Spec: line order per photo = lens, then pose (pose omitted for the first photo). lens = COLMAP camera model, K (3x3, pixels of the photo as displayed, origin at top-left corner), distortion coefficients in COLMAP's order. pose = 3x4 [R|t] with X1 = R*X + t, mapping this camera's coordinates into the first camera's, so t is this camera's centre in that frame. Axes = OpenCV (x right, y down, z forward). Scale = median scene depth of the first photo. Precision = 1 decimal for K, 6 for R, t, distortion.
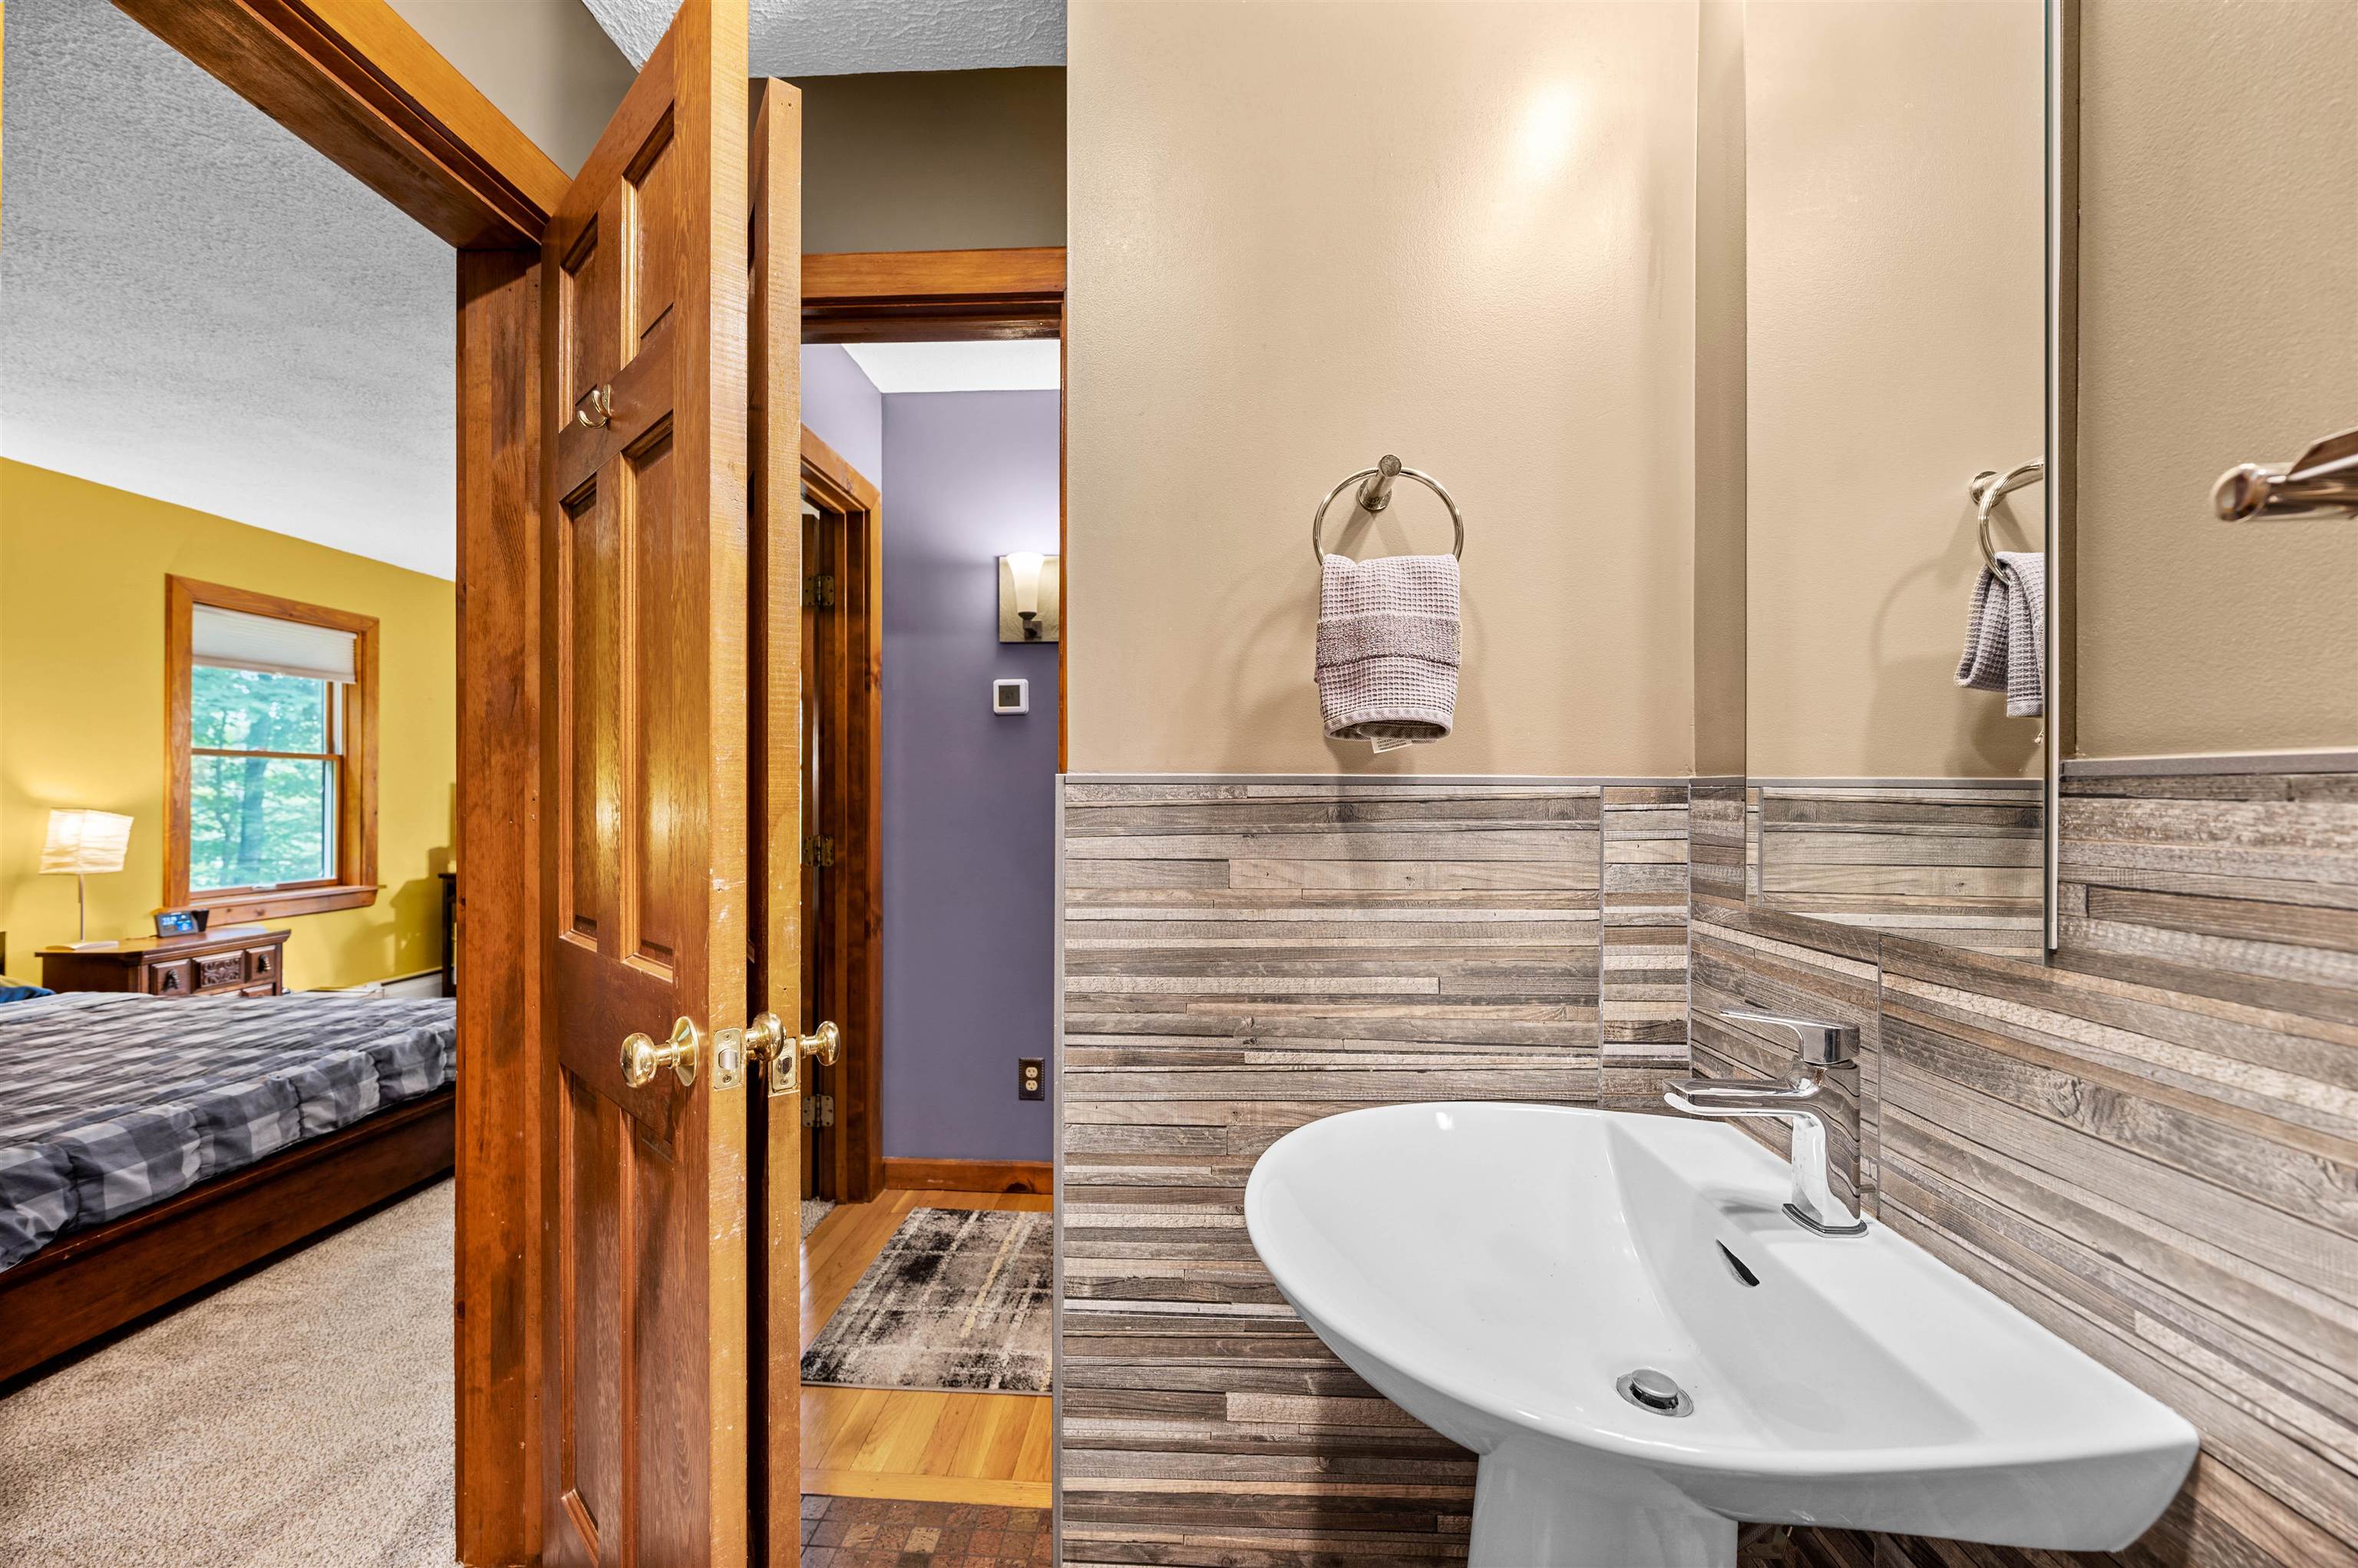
lens RADIAL K [[916.8, 0, 1181.1], [0, 916.8, 790.7], [0, 0, 1]] dist [0.000254, 0.000045]
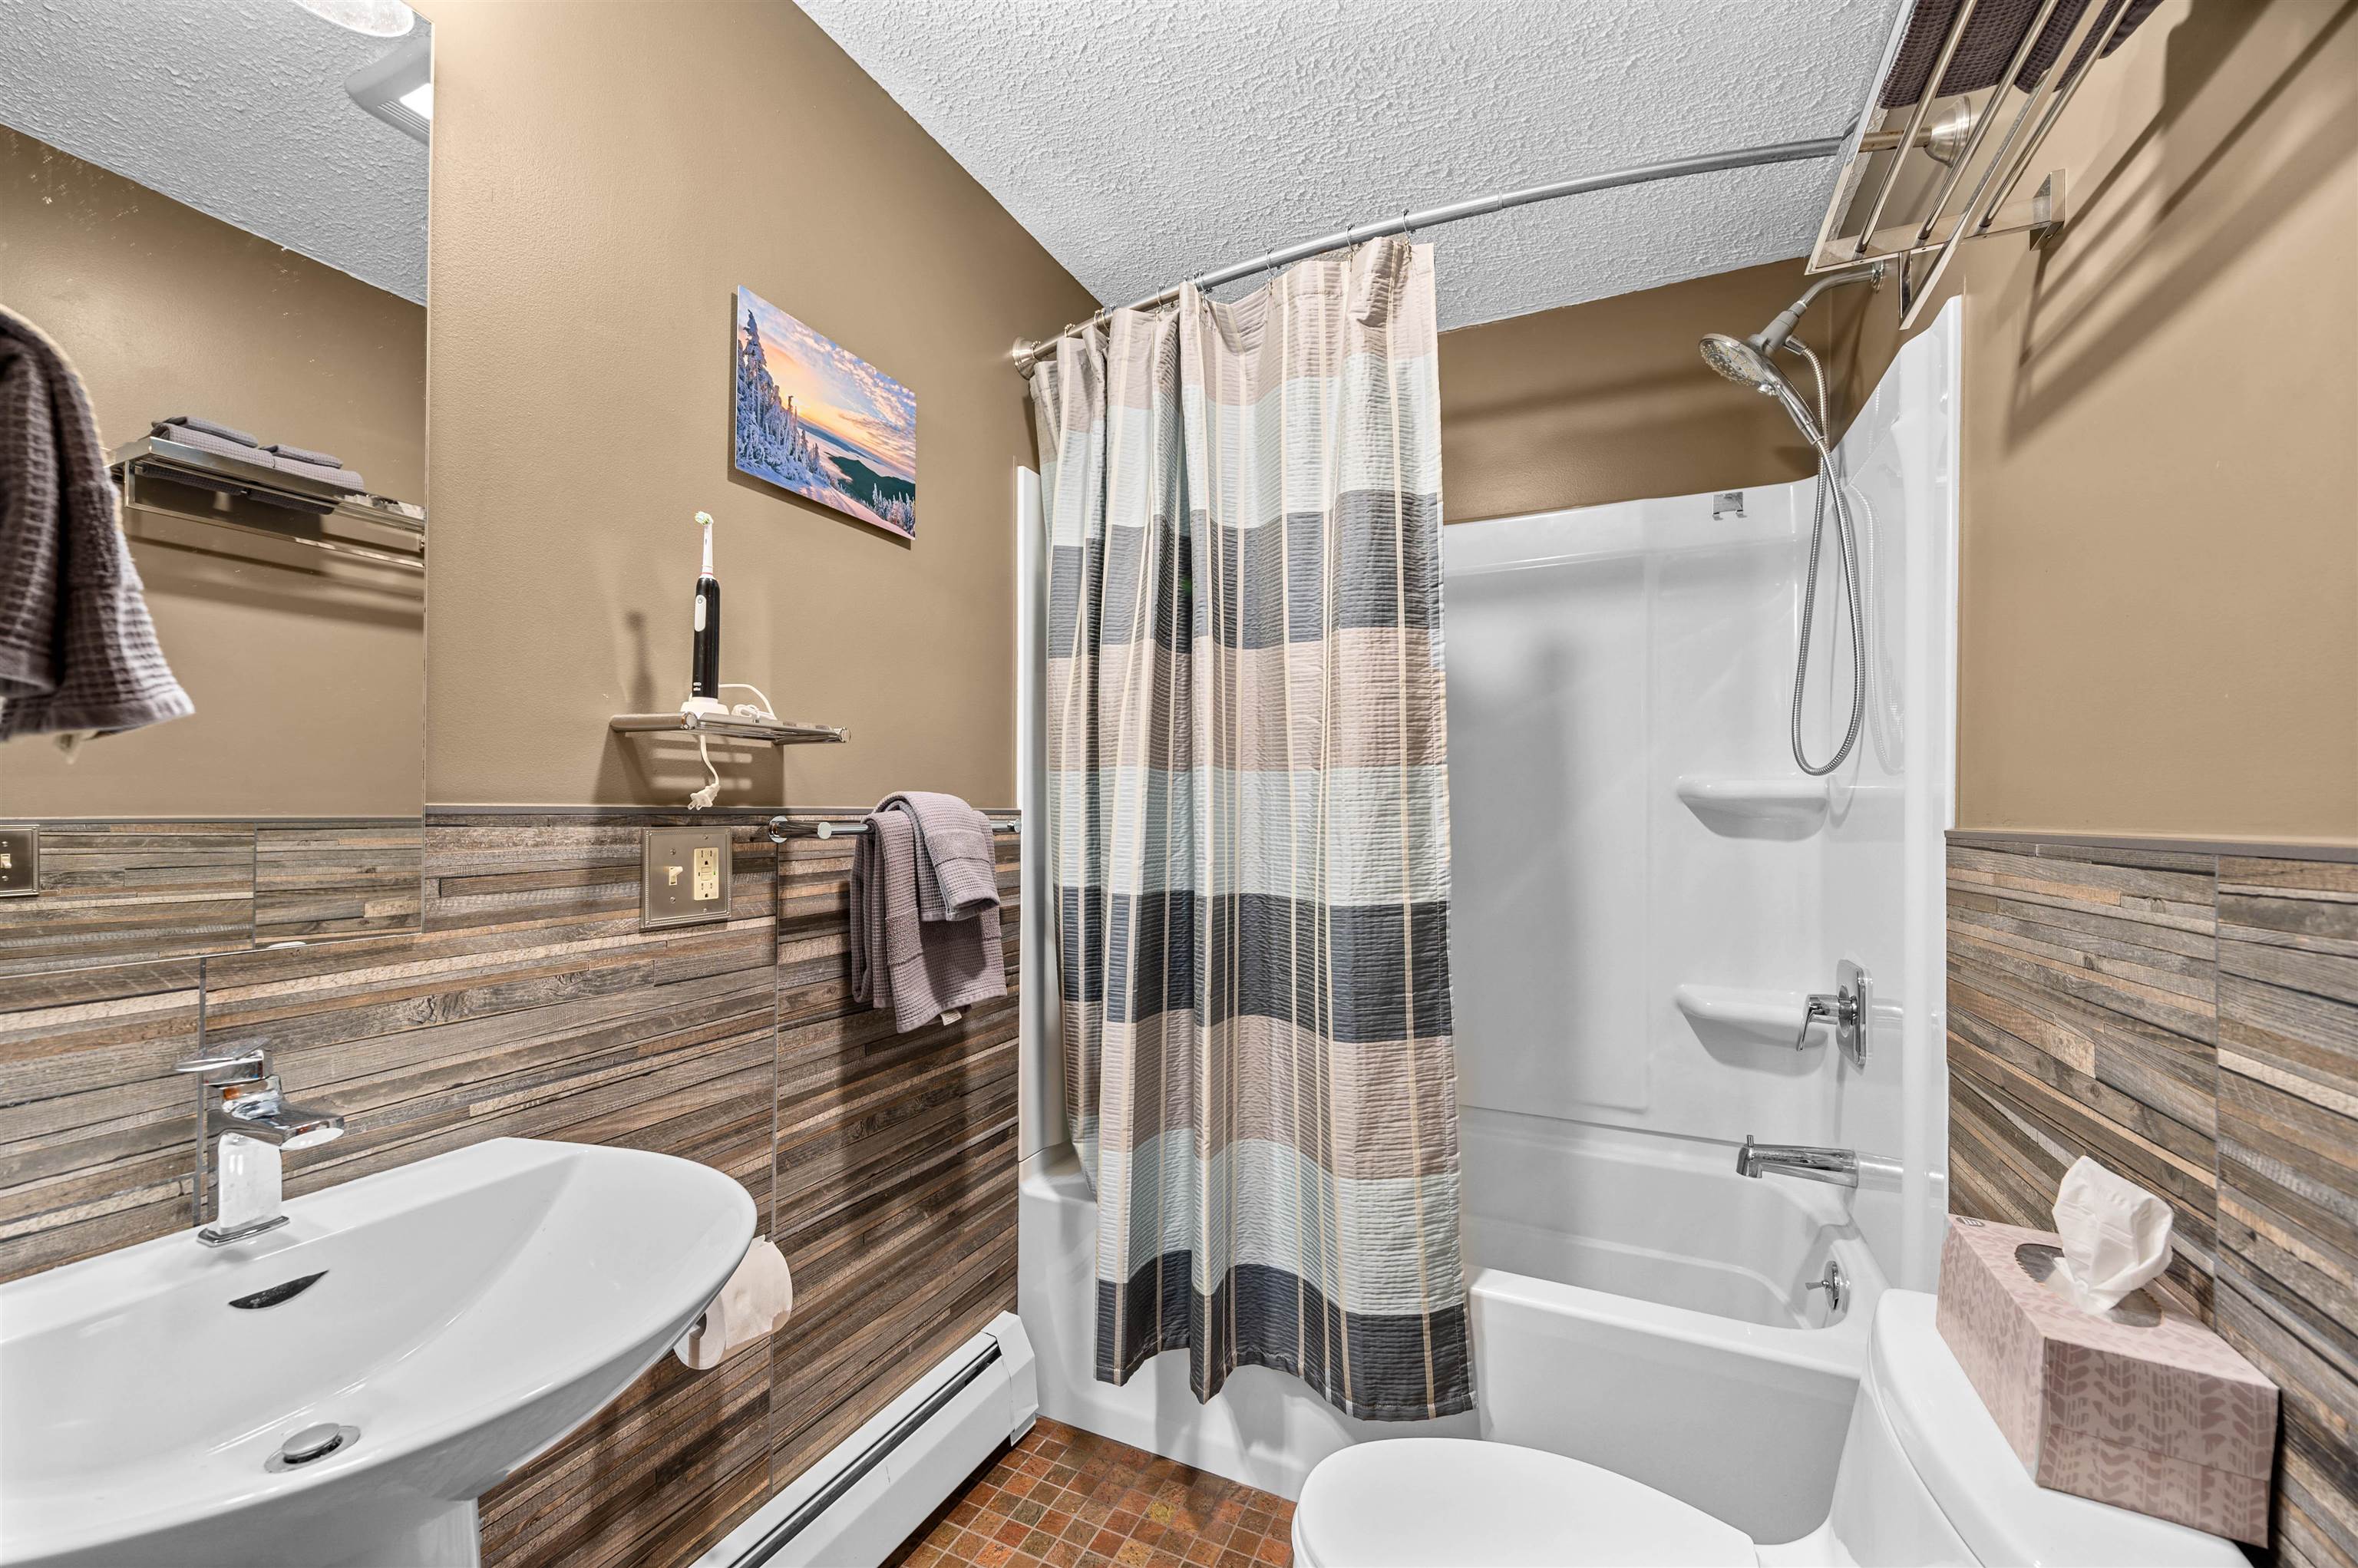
lens RADIAL K [[916.8, 0, 1178.0], [0, 916.8, 795.9], [0, 0, 1]] dist [0.000254, 0.000045]
pose [[-0.923707, 0.002657, 0.383091, -0.948585], [-0.004763, 0.999819, -0.018418, -0.025645], [-0.383071, -0.018838, -0.923527, 2.105032]]
